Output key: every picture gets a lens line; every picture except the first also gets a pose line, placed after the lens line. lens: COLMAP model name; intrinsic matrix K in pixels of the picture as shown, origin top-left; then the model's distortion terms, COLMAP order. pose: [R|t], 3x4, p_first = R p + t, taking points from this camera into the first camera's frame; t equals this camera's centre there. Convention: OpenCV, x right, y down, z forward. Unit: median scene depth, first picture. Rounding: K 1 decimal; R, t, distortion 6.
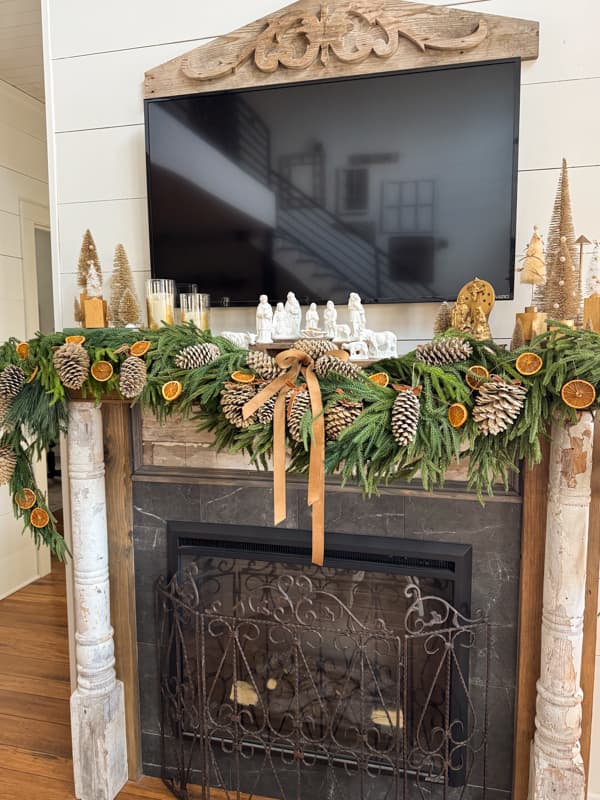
lens RADIAL K [[606.9, 0, 298.8], [0, 606.9, 402.9], [0, 0, 1]] dist [0.115633, -0.160670]
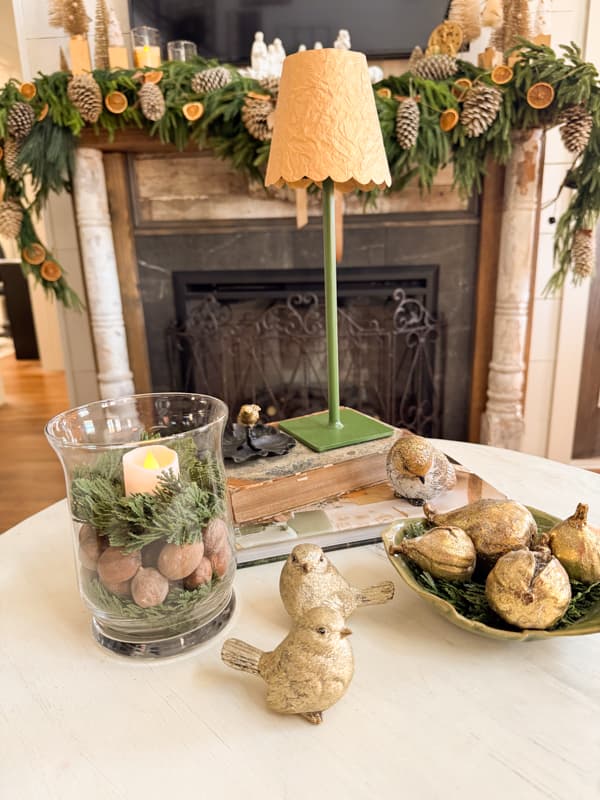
lens RADIAL K [[591.7, 0, 300.4], [0, 591.7, 404.1], [0, 0, 1]] dist [0.084446, -0.148399]
pose [[0.978804, -0.081583, 0.187847, -0.236370], [0.047639, 0.982769, 0.178591, 0.278574], [-0.199181, -0.165857, 0.965825, -0.140756]]
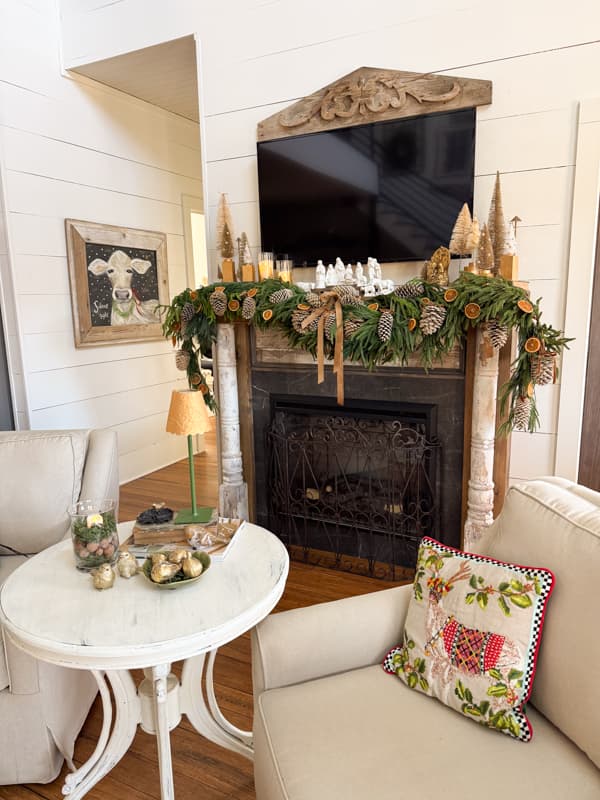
lens RADIAL K [[573.6, 0, 296.6], [0, 573.6, 402.9], [0, 0, 1]] dist [0.251880, -0.439432]
pose [[0.976386, 0.024150, -0.214681, 0.244587], [-0.006288, 0.996488, 0.083502, 0.091919], [0.215944, -0.080181, 0.973108, -0.676656]]
